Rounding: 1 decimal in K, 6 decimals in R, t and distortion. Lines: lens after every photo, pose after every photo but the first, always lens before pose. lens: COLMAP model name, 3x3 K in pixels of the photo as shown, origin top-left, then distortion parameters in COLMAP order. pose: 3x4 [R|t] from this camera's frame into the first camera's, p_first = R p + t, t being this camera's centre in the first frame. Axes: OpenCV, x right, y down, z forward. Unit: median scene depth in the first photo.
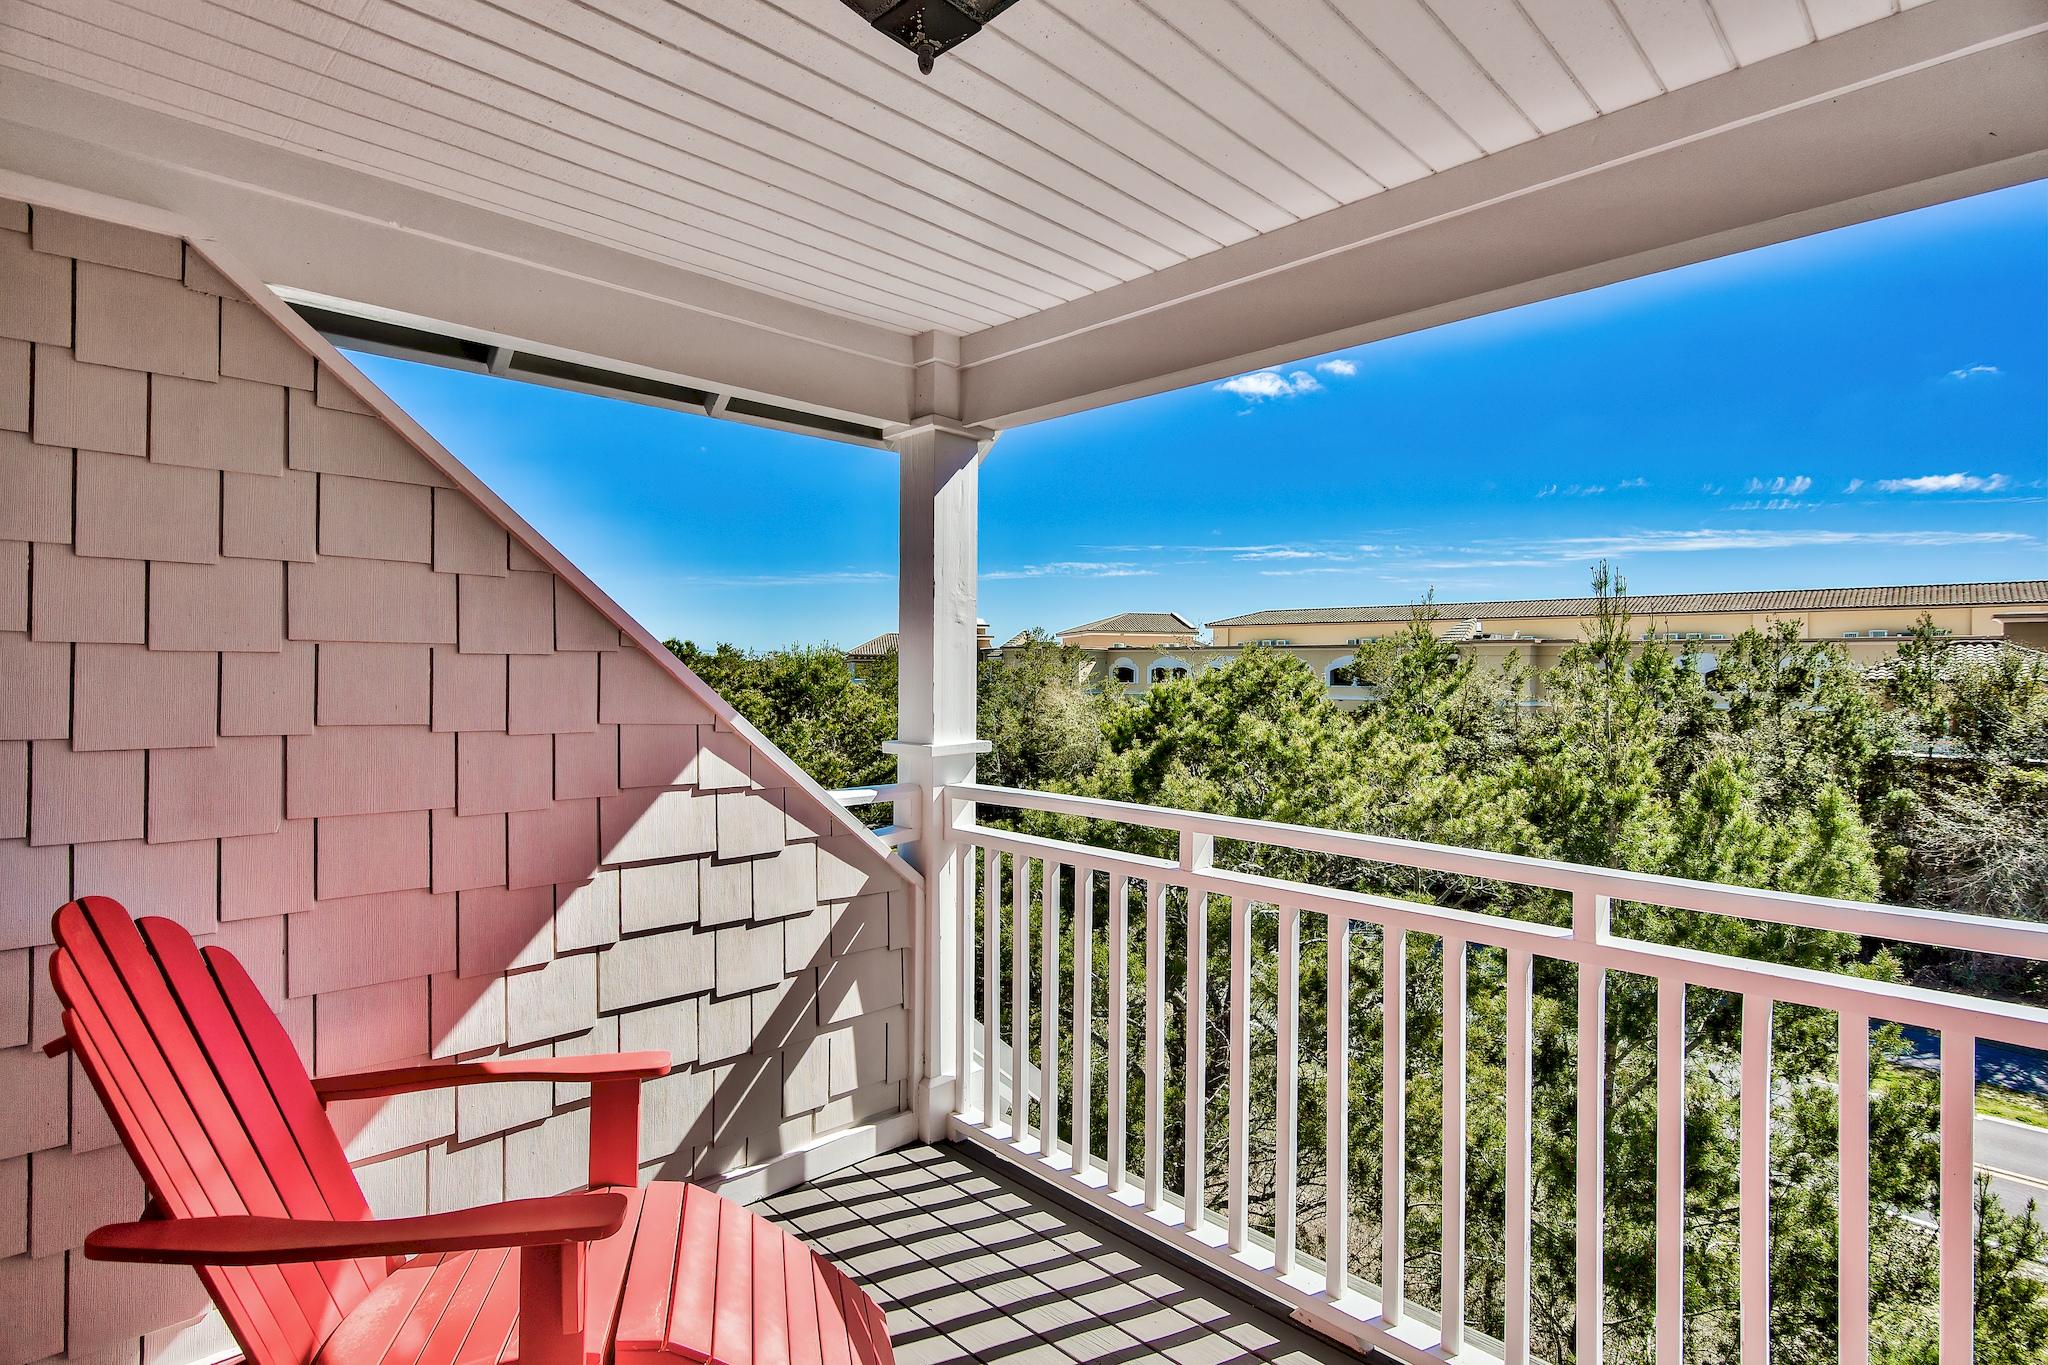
lens RADIAL K [[1008.2, 0, 1019.3], [0, 1008.2, 665.9], [0, 0, 1]] dist [0.001161, -0.001897]
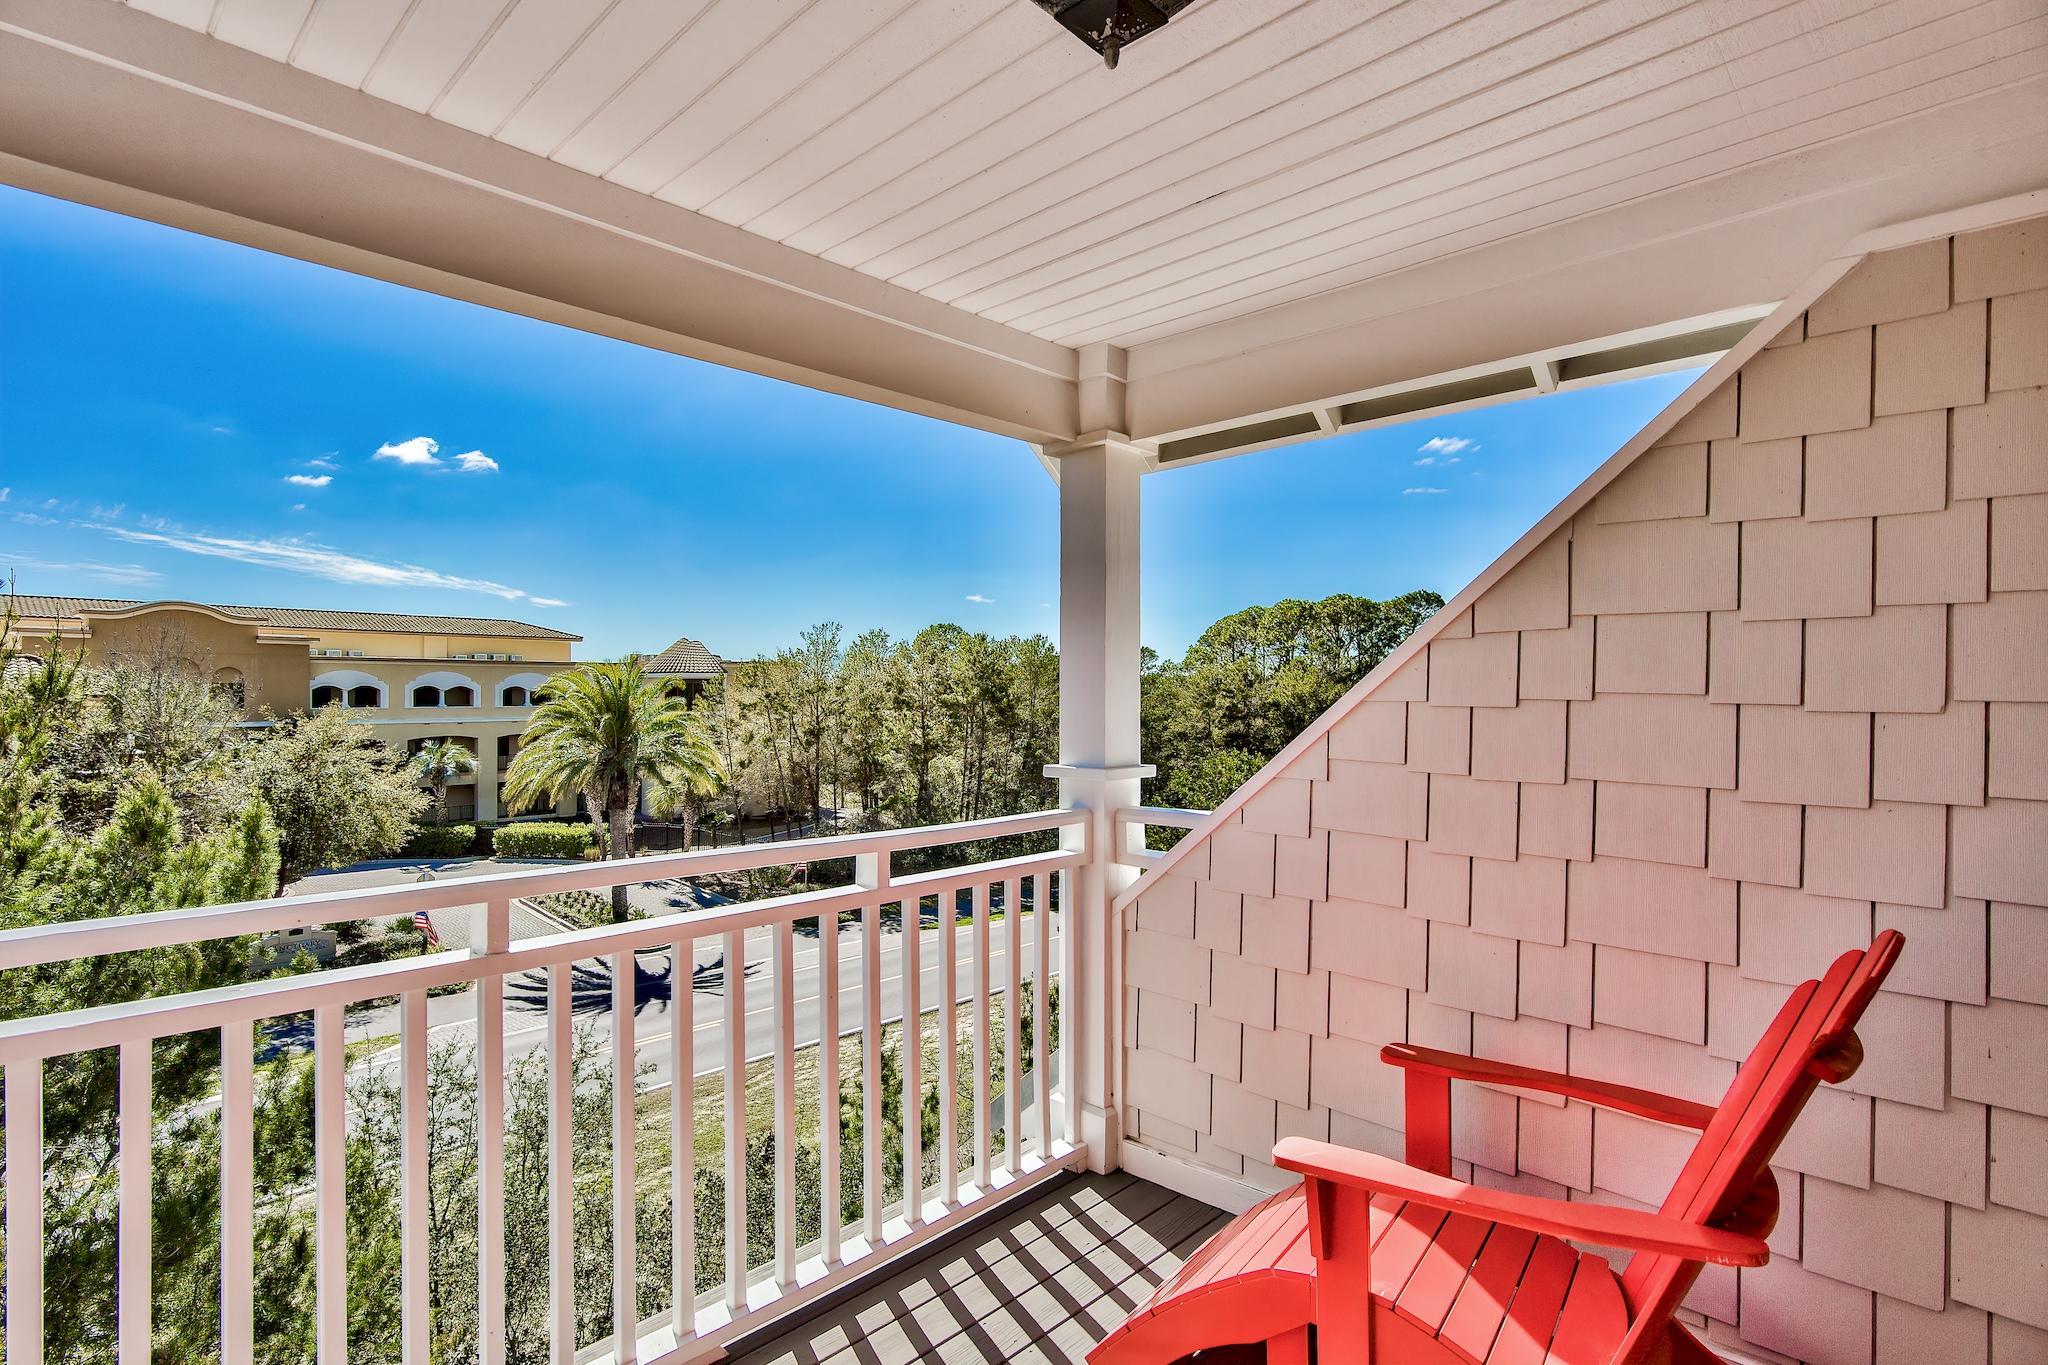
lens RADIAL K [[1008.2, 0, 1018.9], [0, 1008.2, 695.5], [0, 0, 1]] dist [0.001161, -0.001897]
pose [[-0.016517, -0.018723, 0.999688, -0.236613], [0.004066, 0.999815, 0.018793, -0.002495], [-0.999855, 0.004376, -0.016437, 0.246326]]
